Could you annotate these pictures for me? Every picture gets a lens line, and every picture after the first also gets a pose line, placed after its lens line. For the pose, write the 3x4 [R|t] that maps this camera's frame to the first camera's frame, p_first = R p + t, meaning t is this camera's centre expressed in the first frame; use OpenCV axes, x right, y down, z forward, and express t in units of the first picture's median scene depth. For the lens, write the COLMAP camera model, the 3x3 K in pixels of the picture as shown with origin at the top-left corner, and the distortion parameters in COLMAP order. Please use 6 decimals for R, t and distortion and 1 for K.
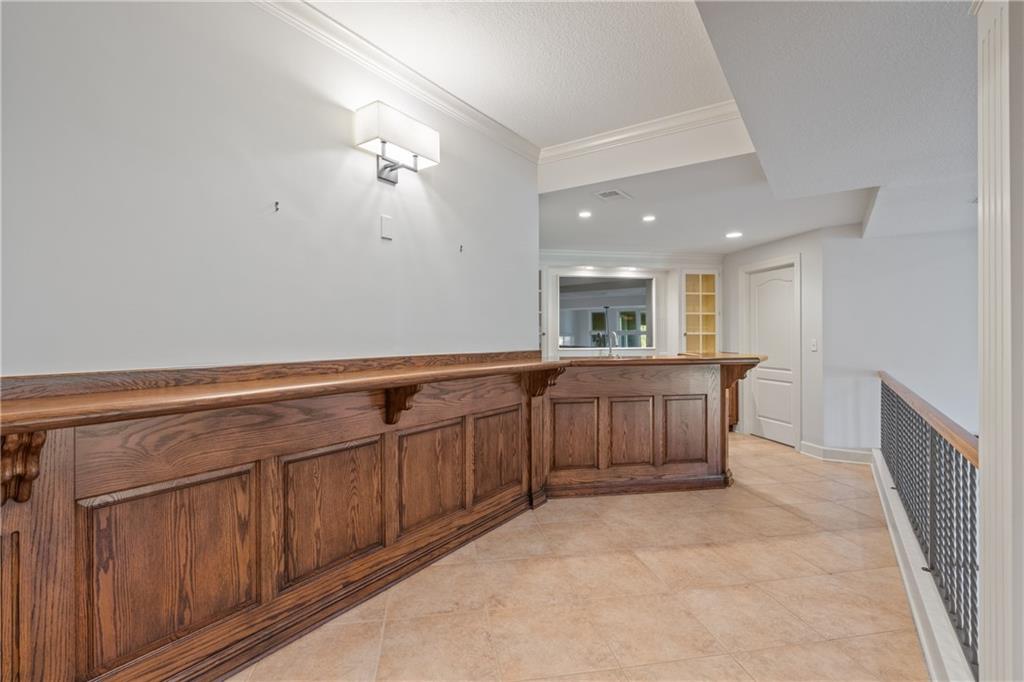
lens RADIAL K [[458.4, 0, 510.0], [0, 458.4, 338.8], [0, 0, 1]] dist [-0.018461, 0.001927]
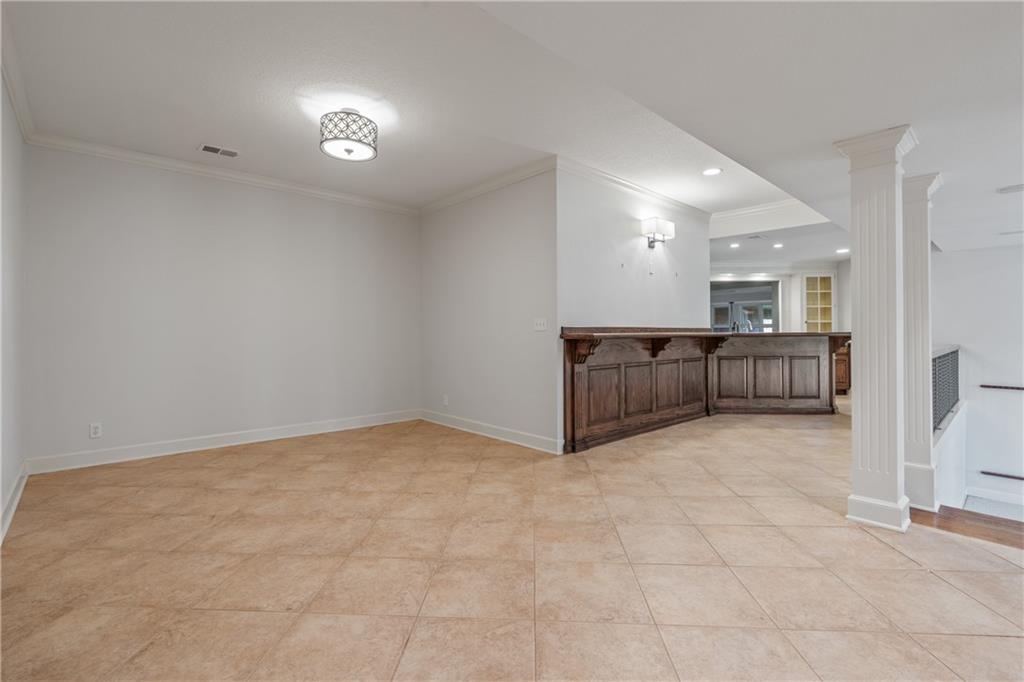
lens RADIAL K [[458.4, 0, 508.2], [0, 458.4, 327.5], [0, 0, 1]] dist [-0.018461, 0.001927]
pose [[0.974885, -0.002055, -0.222701, -0.288144], [-0.001885, 0.999845, -0.017477, 0.052148], [0.222703, 0.017458, 0.974730, -0.830799]]
